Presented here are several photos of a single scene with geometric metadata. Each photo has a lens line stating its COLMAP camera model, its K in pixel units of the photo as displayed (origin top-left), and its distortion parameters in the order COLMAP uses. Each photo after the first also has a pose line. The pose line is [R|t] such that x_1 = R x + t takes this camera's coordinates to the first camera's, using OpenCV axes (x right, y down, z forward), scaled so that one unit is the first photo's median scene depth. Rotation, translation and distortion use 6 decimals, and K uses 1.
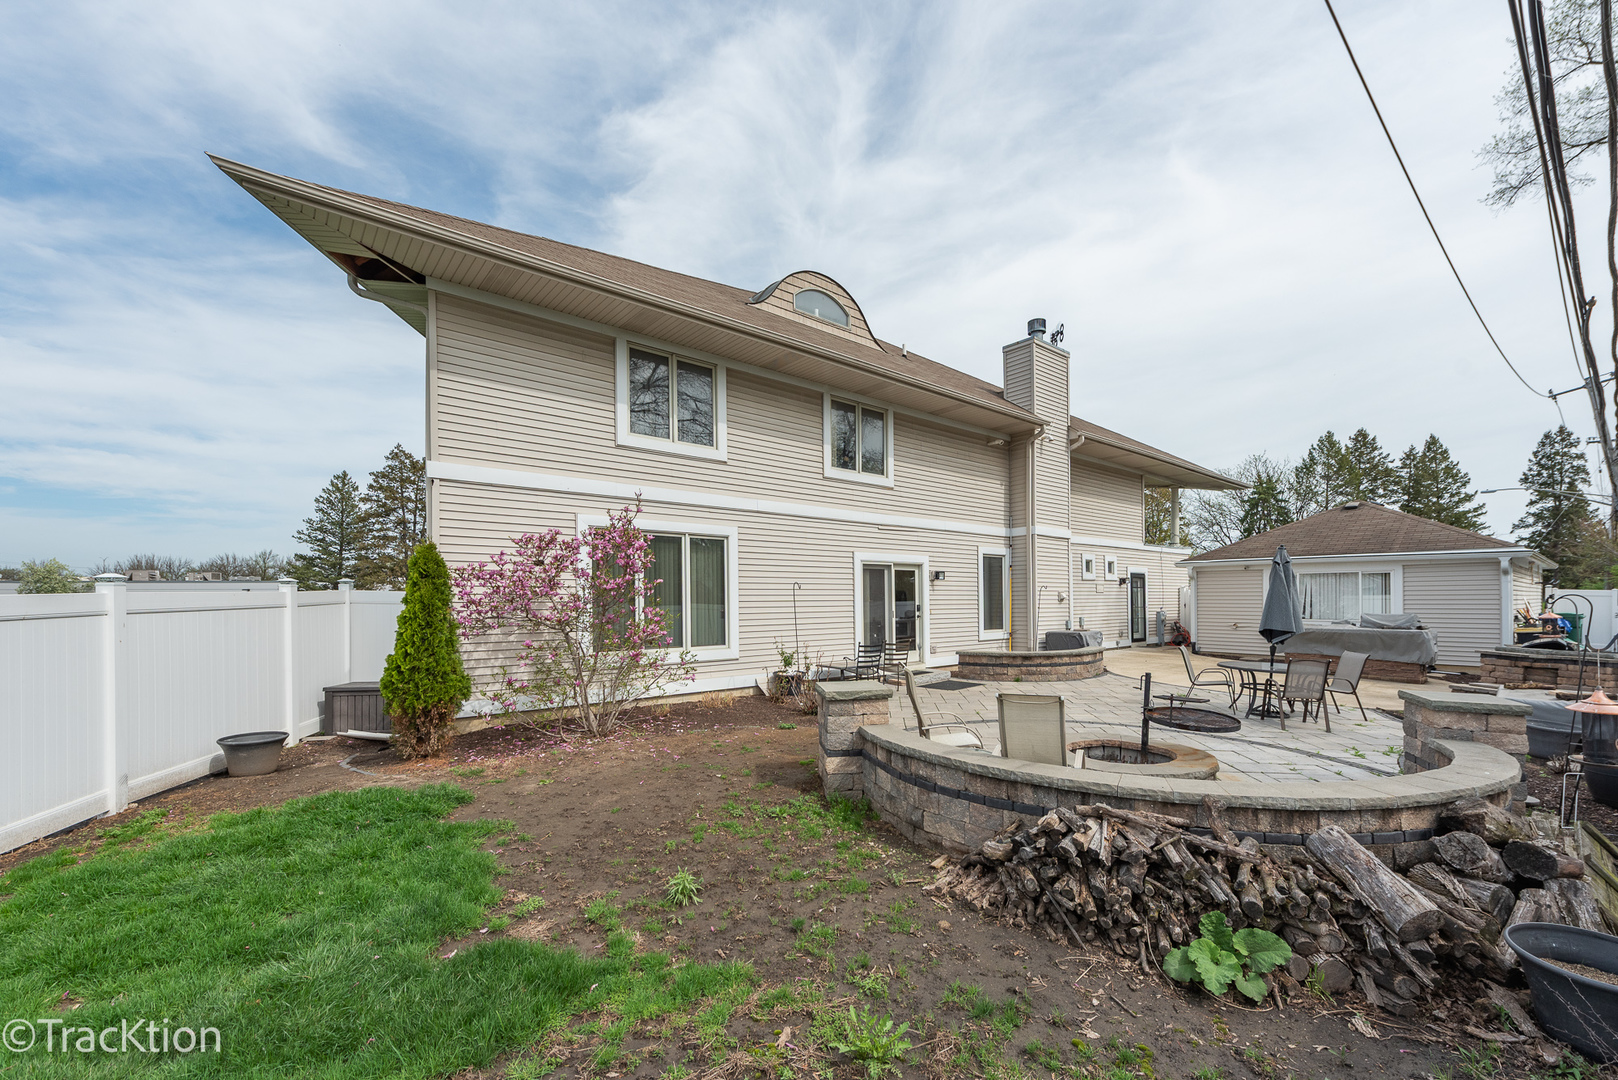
lens RADIAL K [[657.5, 0, 828.5], [0, 657.5, 589.6], [0, 0, 1]] dist [-0.000850, -0.000492]
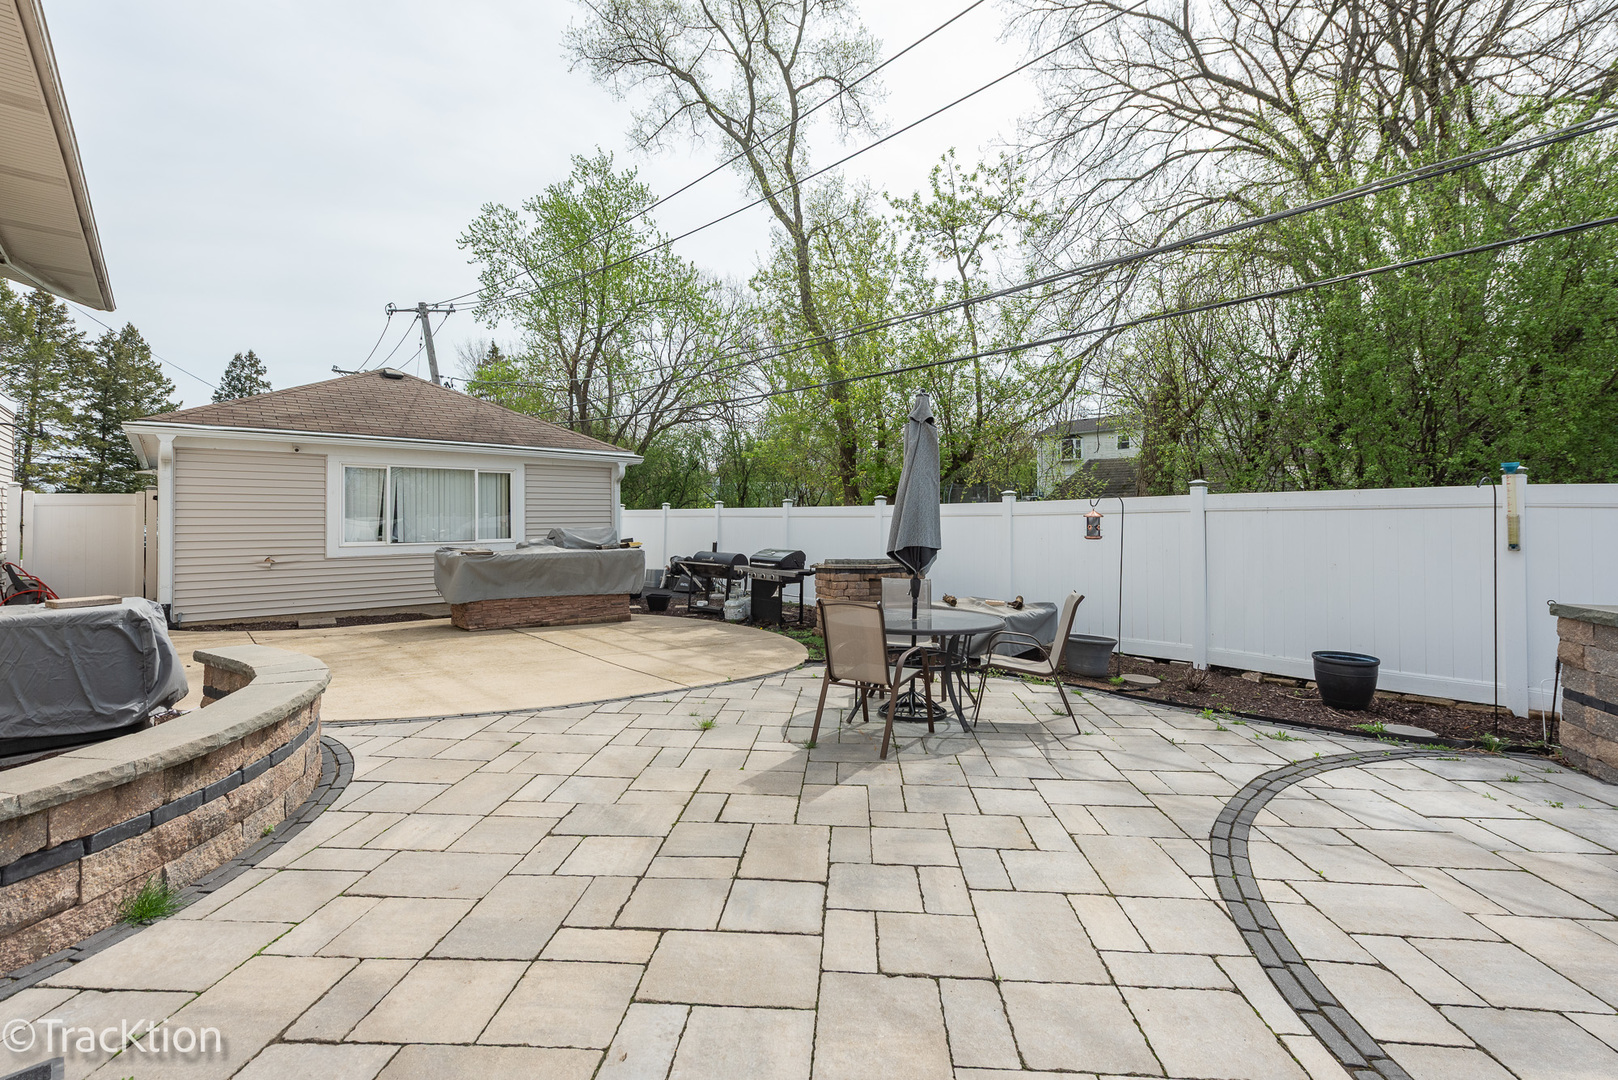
lens RADIAL K [[719.5, 0, 814.5], [0, 719.5, 508.4], [0, 0, 1]] dist [0.000956, 0.000094]
pose [[-0.015493, 0.021048, 0.999658, 0.058374], [-0.007723, 0.999746, -0.021170, 0.021504], [-0.999850, -0.008049, -0.015326, 0.570716]]
